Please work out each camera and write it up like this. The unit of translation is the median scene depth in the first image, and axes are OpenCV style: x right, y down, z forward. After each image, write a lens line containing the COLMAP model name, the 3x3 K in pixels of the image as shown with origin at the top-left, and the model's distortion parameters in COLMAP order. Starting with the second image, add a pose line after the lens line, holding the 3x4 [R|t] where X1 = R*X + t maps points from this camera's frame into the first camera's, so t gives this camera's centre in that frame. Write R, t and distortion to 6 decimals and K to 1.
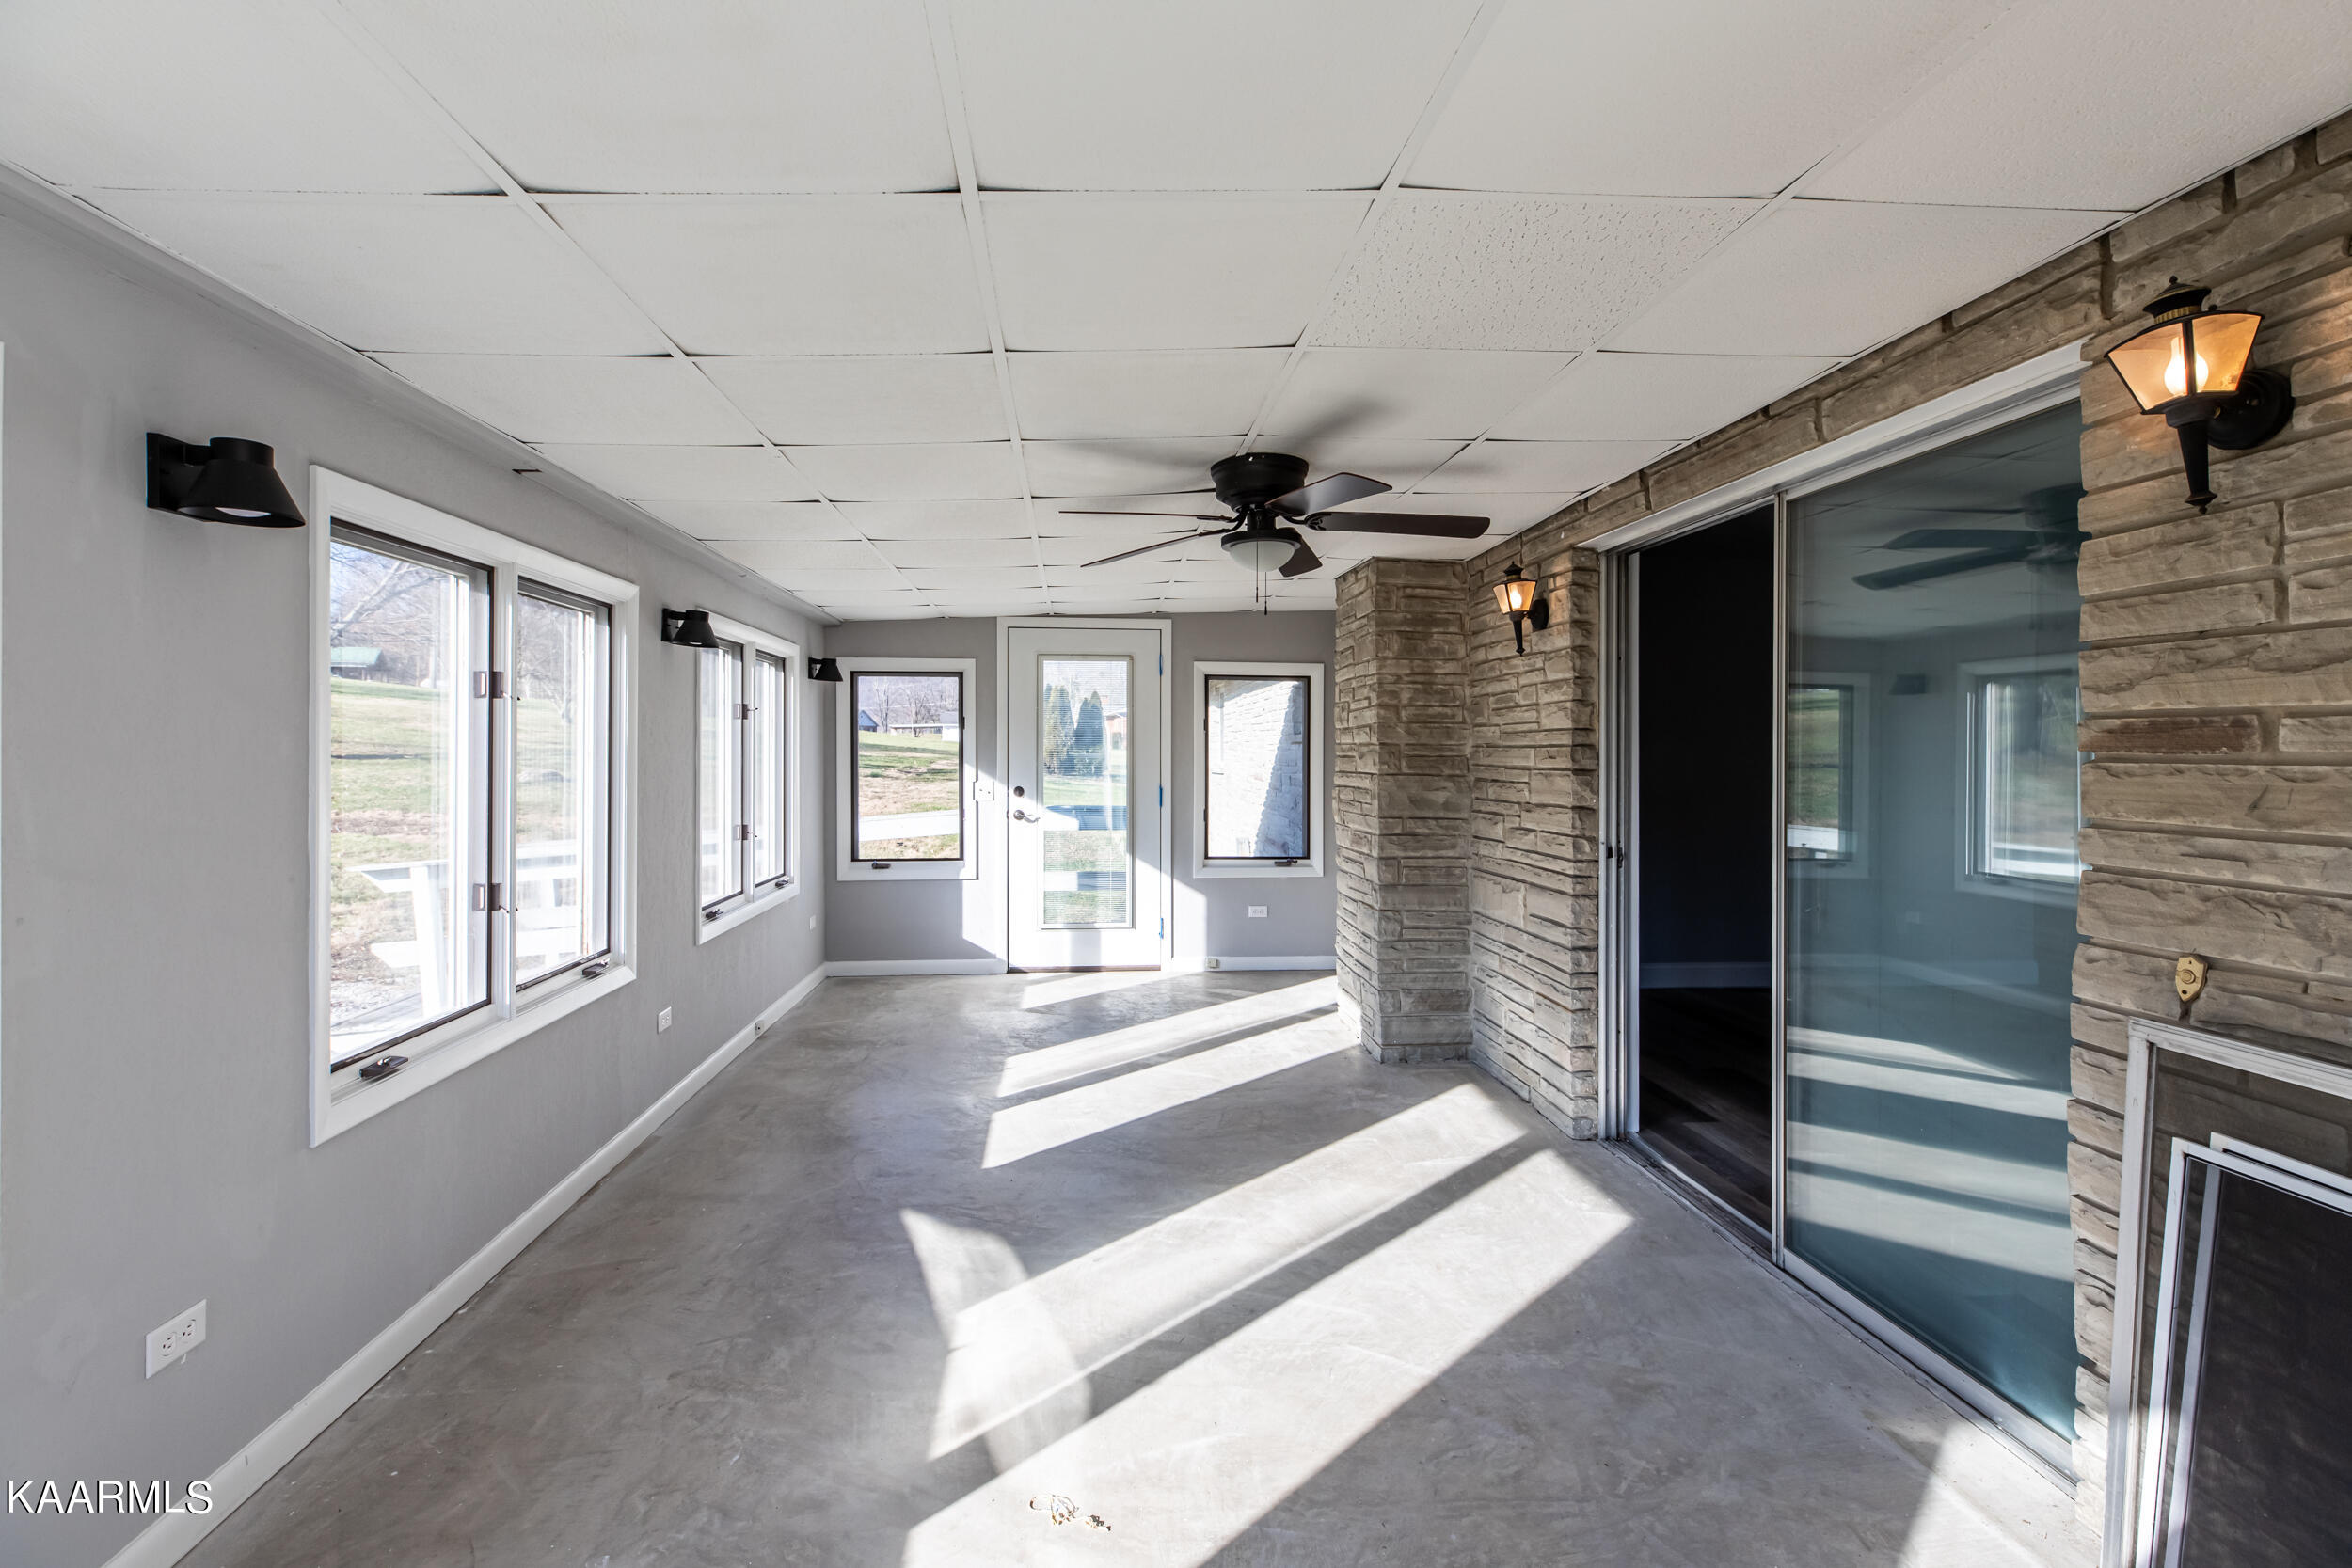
lens RADIAL K [[1083.5, 0, 1184.5], [0, 1083.5, 763.4], [0, 0, 1]] dist [0.011485, -0.000253]
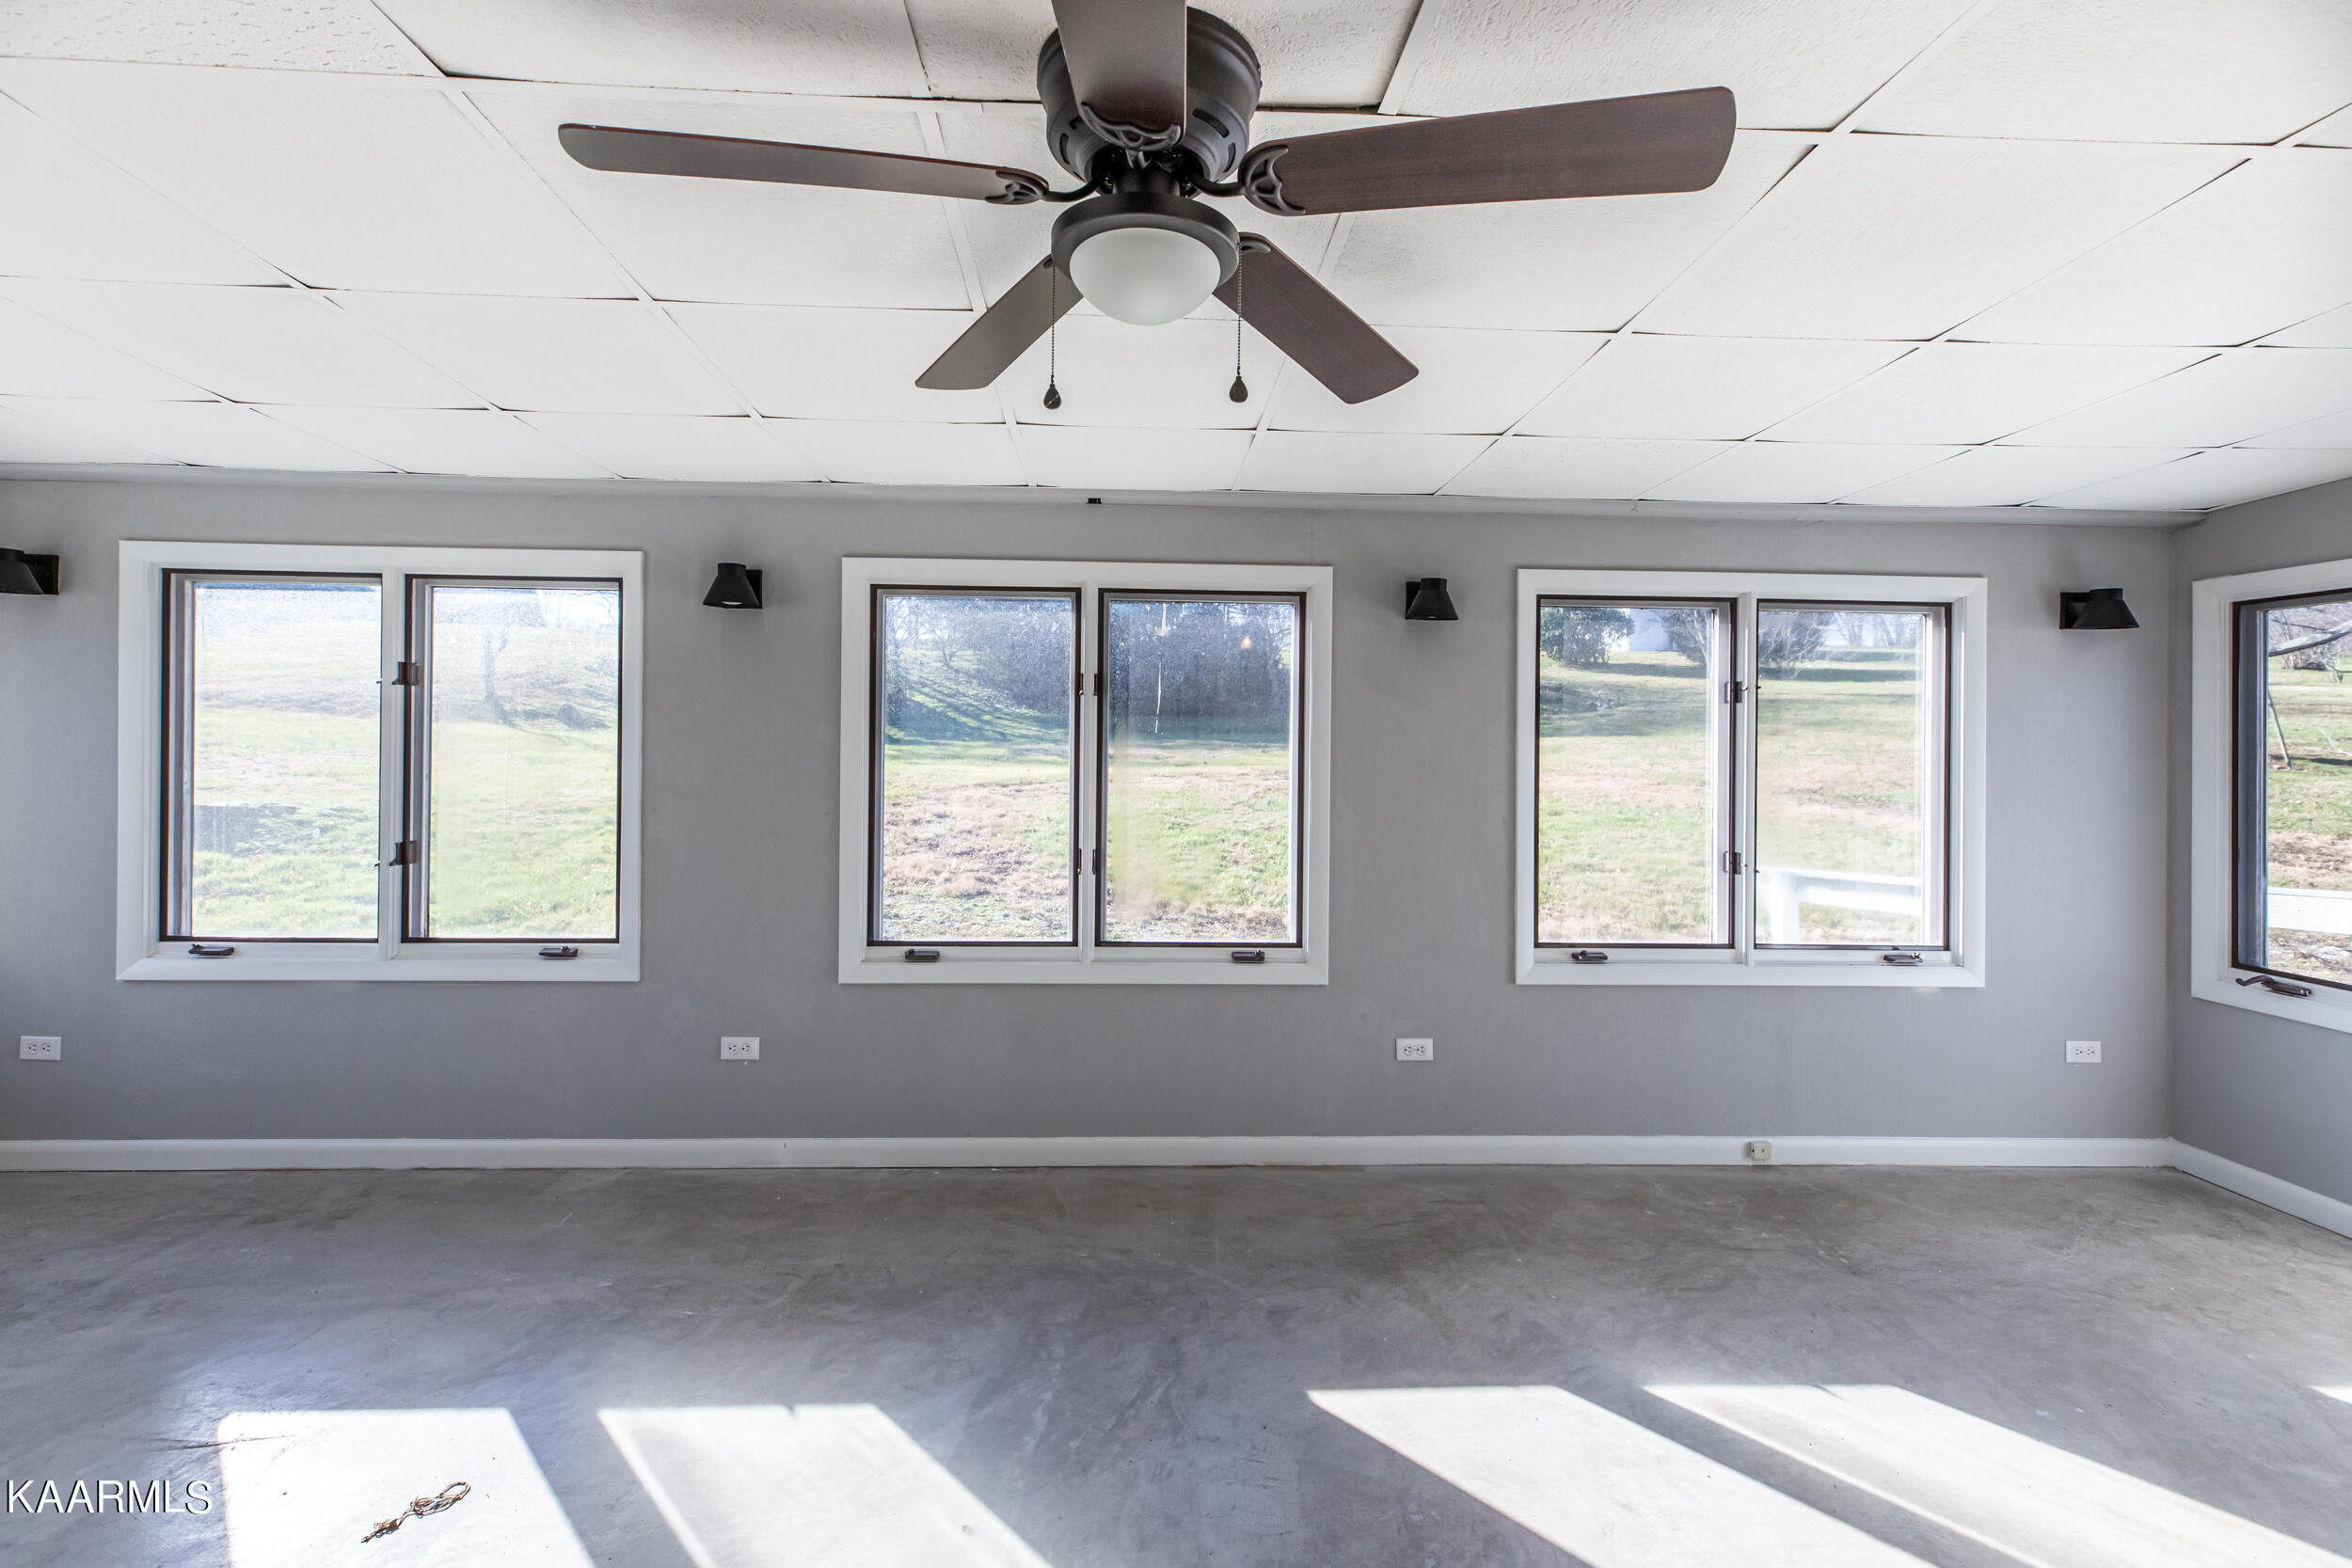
lens RADIAL K [[1083.5, 0, 1115.0], [0, 1083.5, 758.9], [0, 0, 1]] dist [0.011485, -0.000253]
pose [[-0.072486, 0.016259, -0.997237, 0.478473], [-0.025364, 0.999514, 0.018139, -0.004568], [0.997047, 0.026609, -0.072038, 0.993363]]
